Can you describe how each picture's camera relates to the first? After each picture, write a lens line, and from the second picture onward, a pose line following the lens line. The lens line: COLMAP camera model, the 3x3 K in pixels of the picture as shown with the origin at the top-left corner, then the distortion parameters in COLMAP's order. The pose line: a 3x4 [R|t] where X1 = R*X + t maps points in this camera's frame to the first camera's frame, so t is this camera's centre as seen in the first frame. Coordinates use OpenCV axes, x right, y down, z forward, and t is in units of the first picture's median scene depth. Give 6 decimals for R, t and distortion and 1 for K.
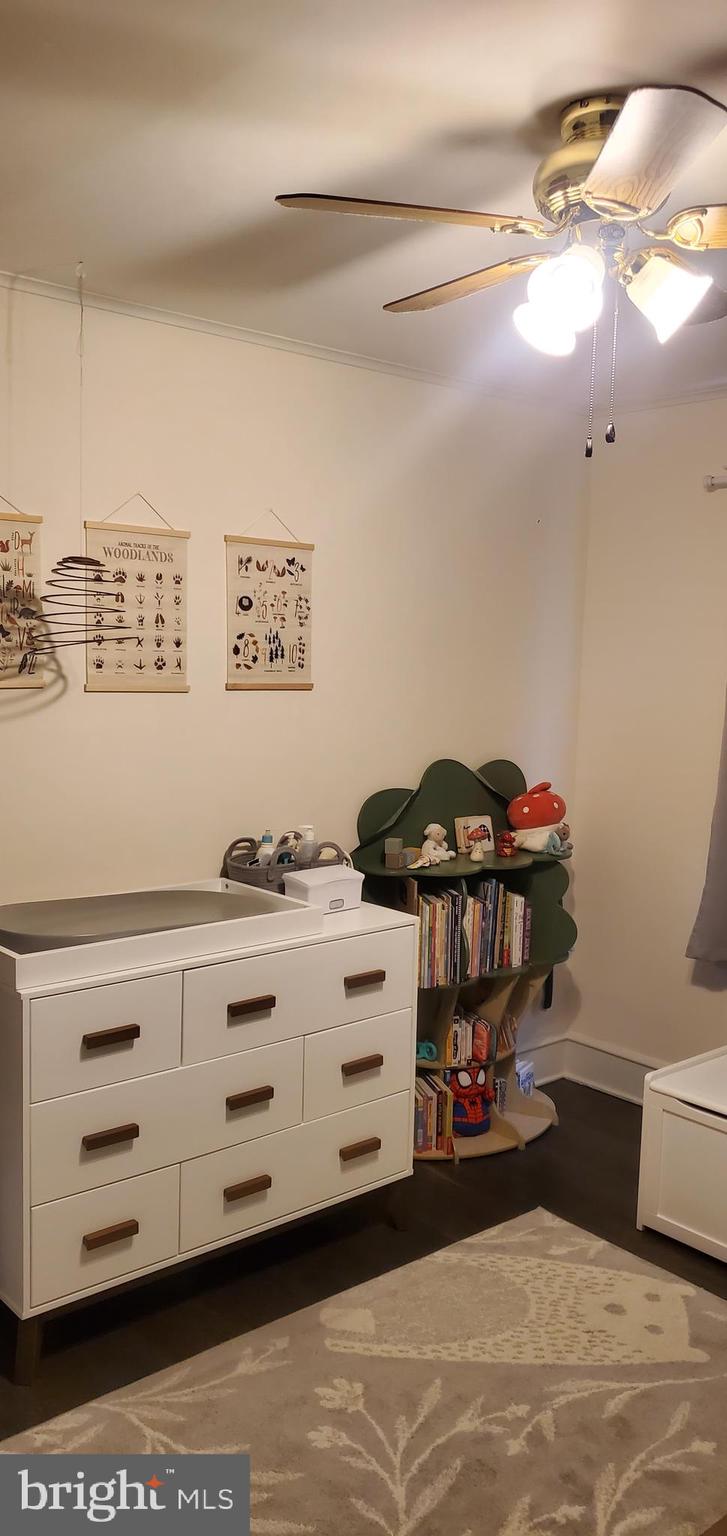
lens RADIAL K [[1205.0, 0, 388.7], [0, 1205.0, 768.1], [0, 0, 1]] dist [0.060448, -0.020266]
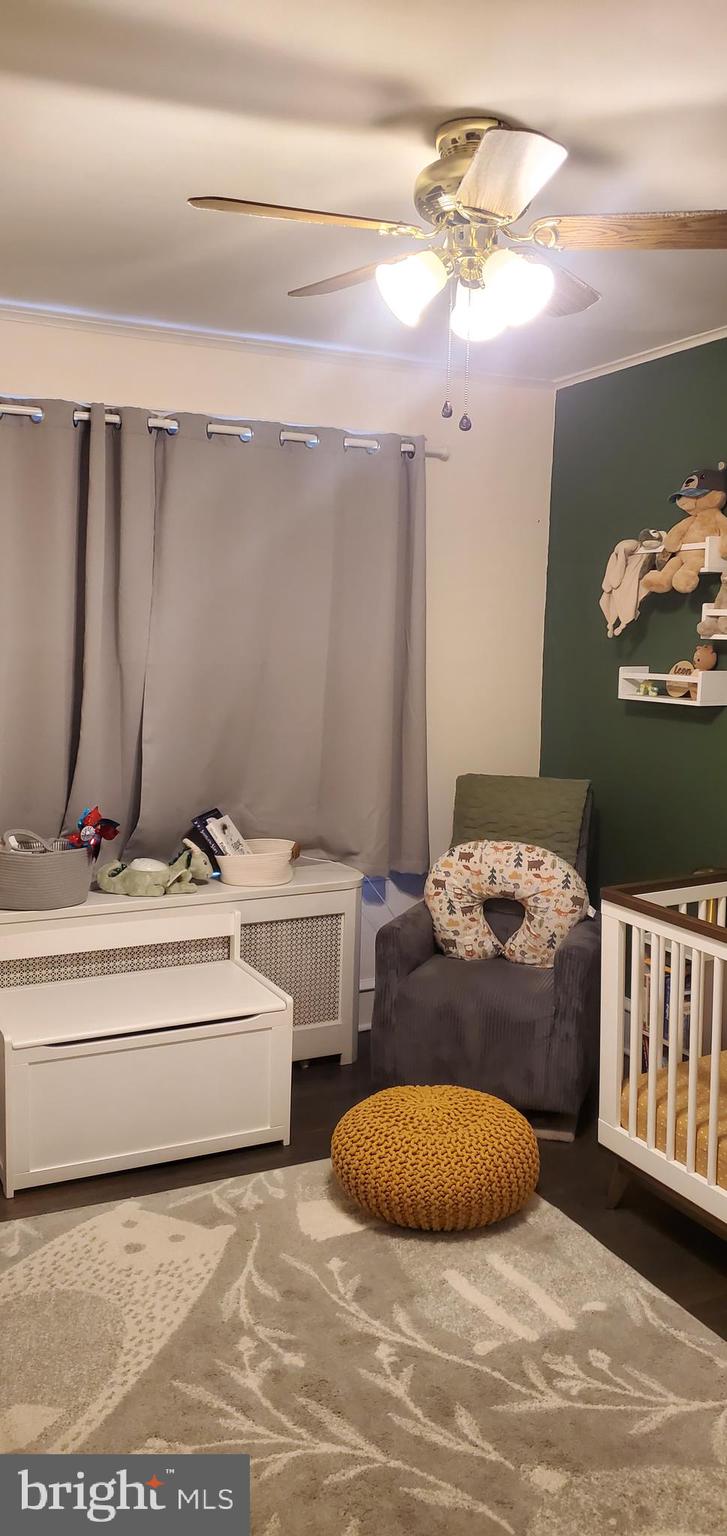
lens RADIAL K [[1205.0, 0, 357.1], [0, 1205.0, 756.5], [0, 0, 1]] dist [0.060448, -0.020266]
pose [[0.243162, -0.124175, 0.962005, -0.816871], [0.062829, 0.991706, 0.112127, -0.069330], [-0.967949, 0.033177, 0.248947, 0.667948]]
